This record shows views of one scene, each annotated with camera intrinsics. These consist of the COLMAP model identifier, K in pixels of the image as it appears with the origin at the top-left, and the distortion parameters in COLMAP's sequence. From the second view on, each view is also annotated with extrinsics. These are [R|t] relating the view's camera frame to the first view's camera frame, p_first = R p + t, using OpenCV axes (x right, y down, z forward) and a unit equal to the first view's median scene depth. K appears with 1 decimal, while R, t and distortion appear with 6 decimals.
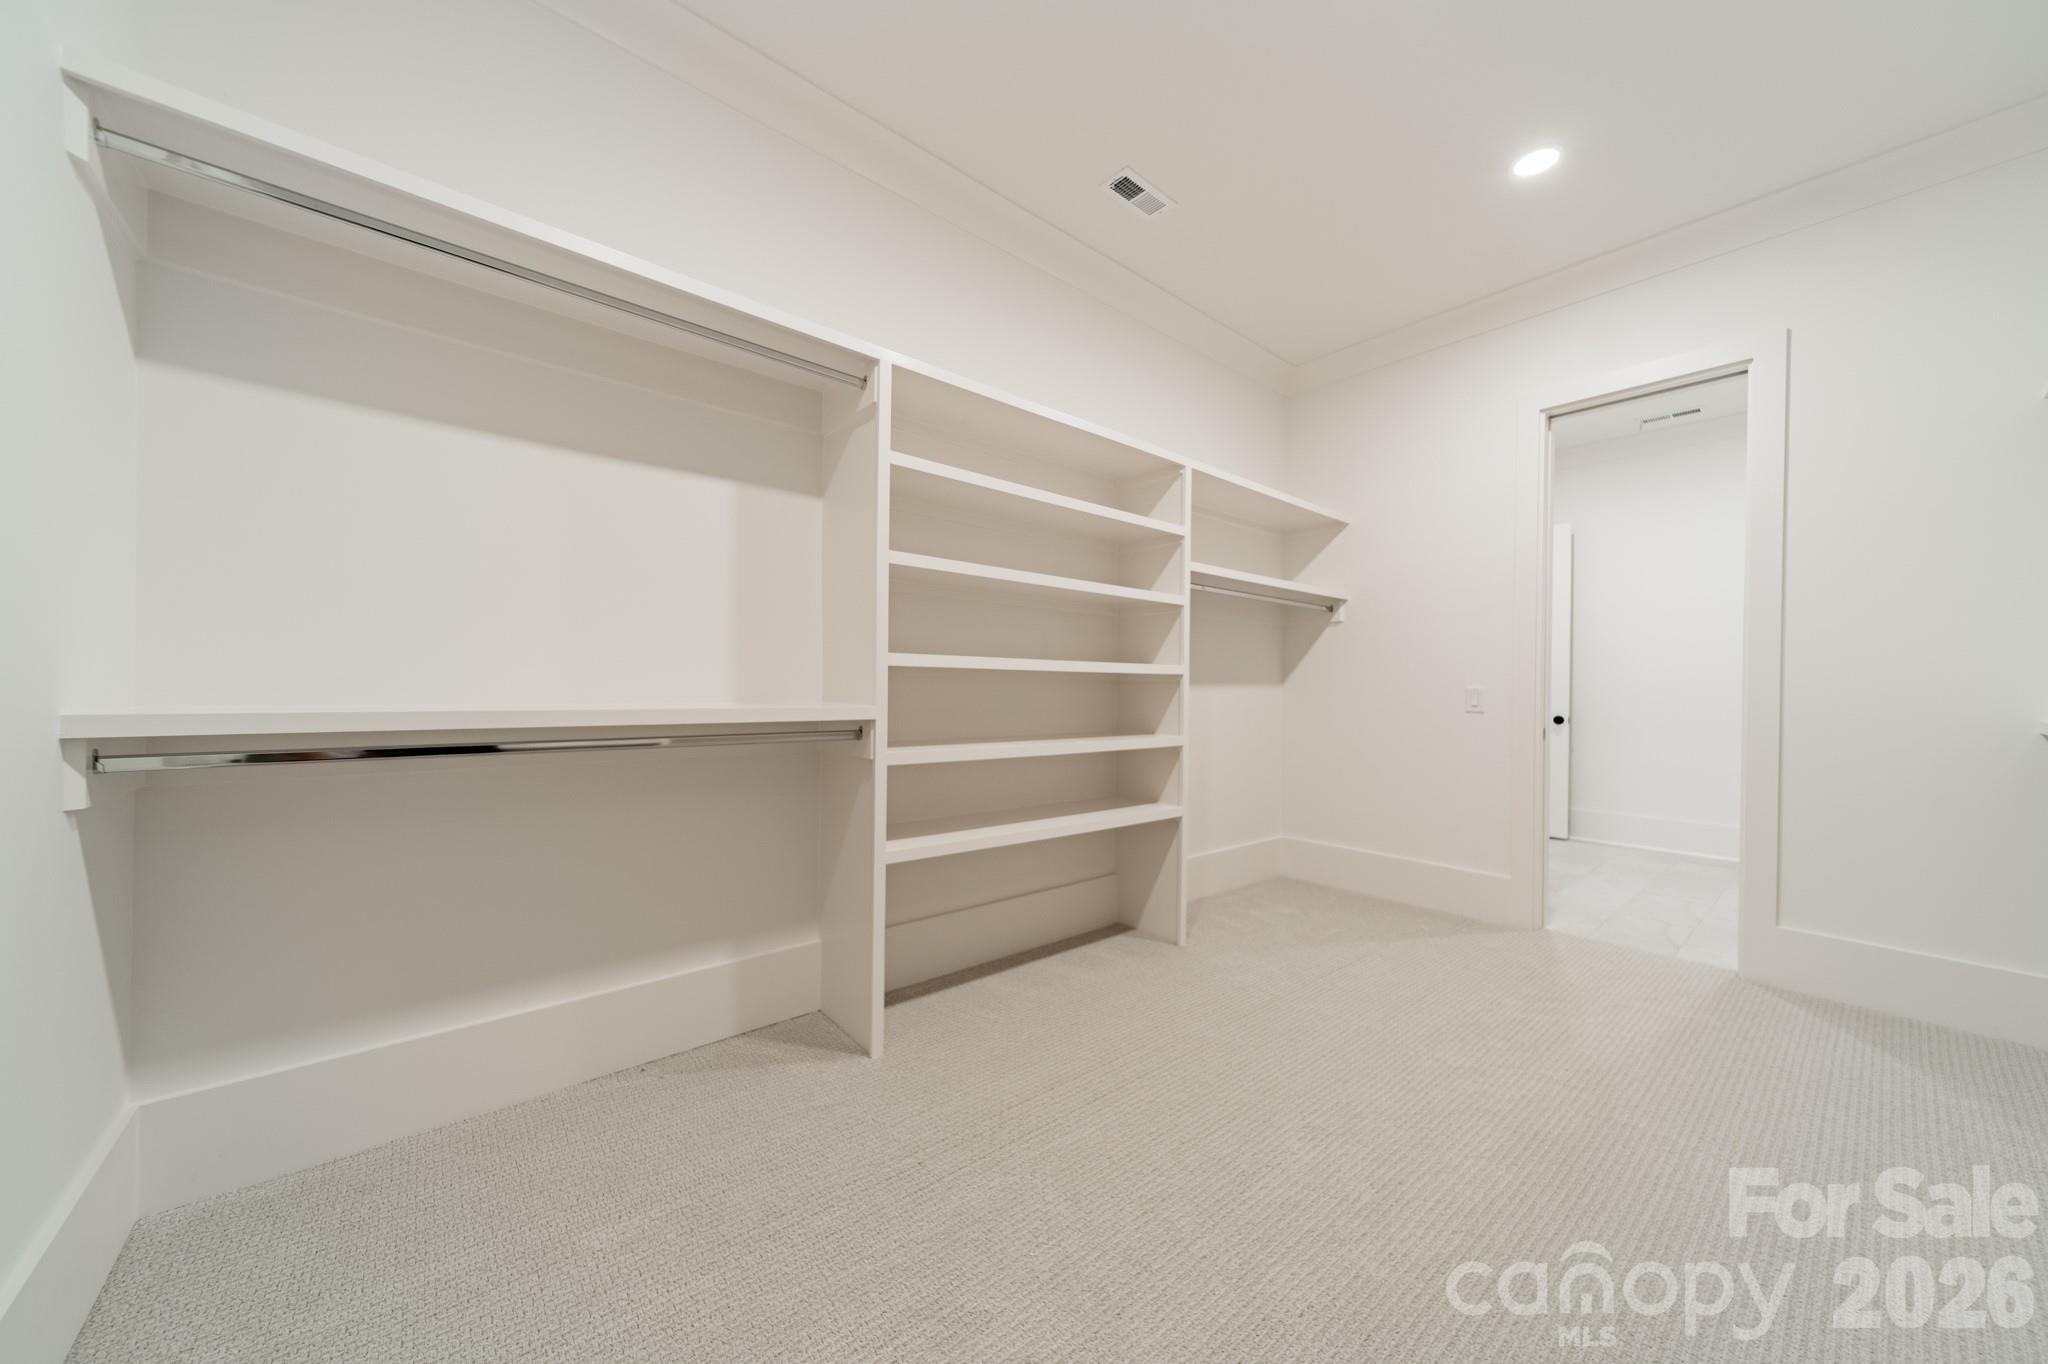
lens RADIAL K [[718.9, 0, 1030.4], [0, 718.9, 691.8], [0, 0, 1]] dist [0.006401, 0.000407]
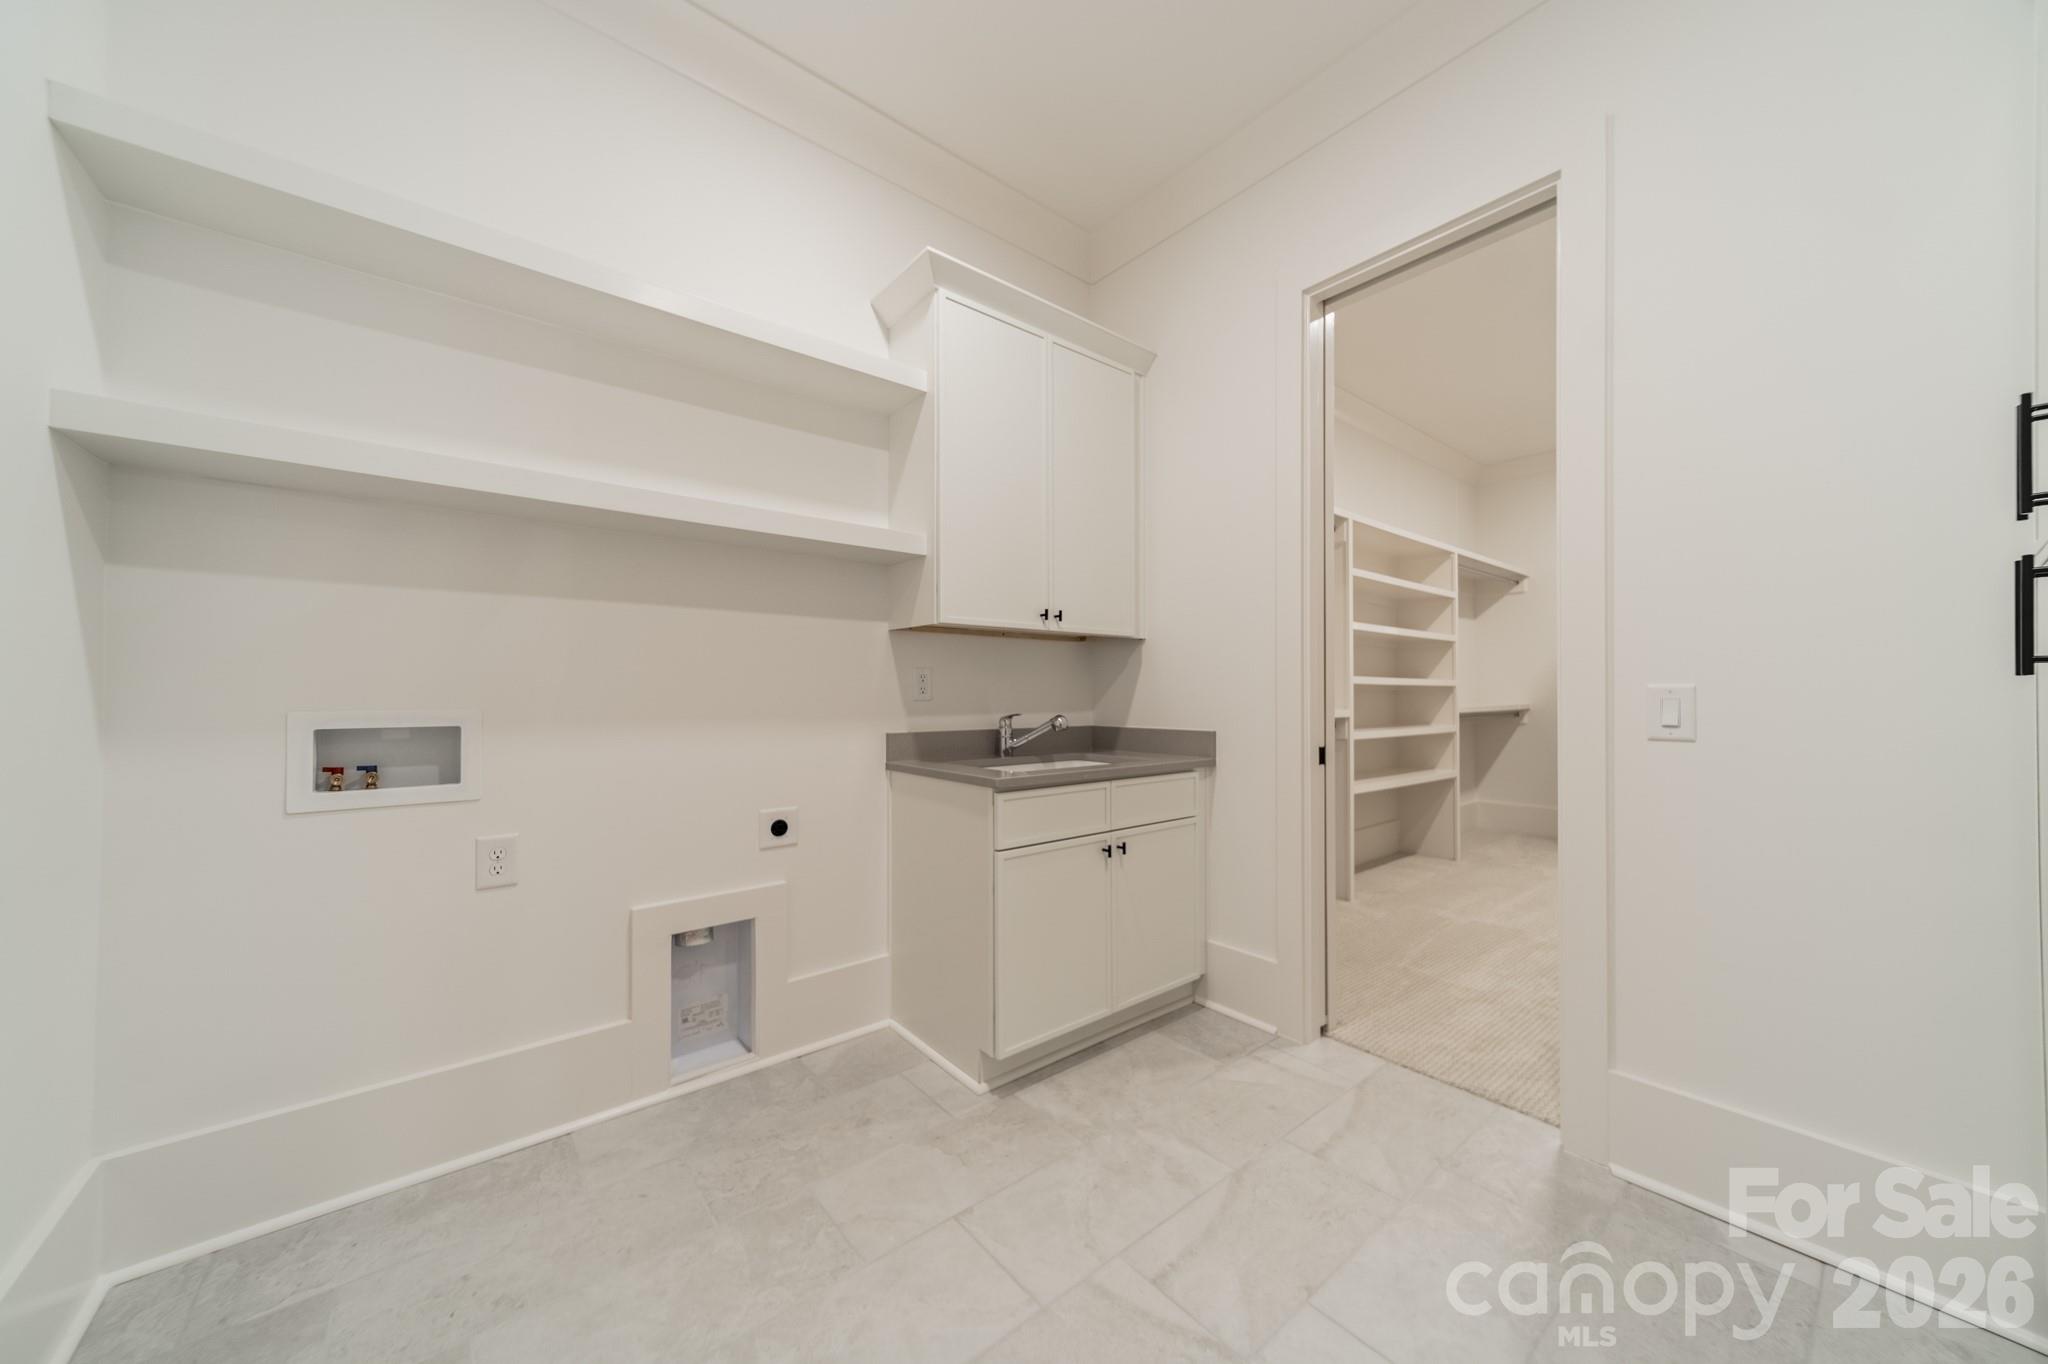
lens RADIAL K [[718.9, 0, 1018.3], [0, 718.9, 682.6], [0, 0, 1]] dist [0.006401, 0.000407]
pose [[0.999434, -0.011916, -0.031461, -0.684218], [0.011292, 0.999737, -0.019938, -0.010863], [0.031690, 0.019571, 0.999306, -0.588583]]
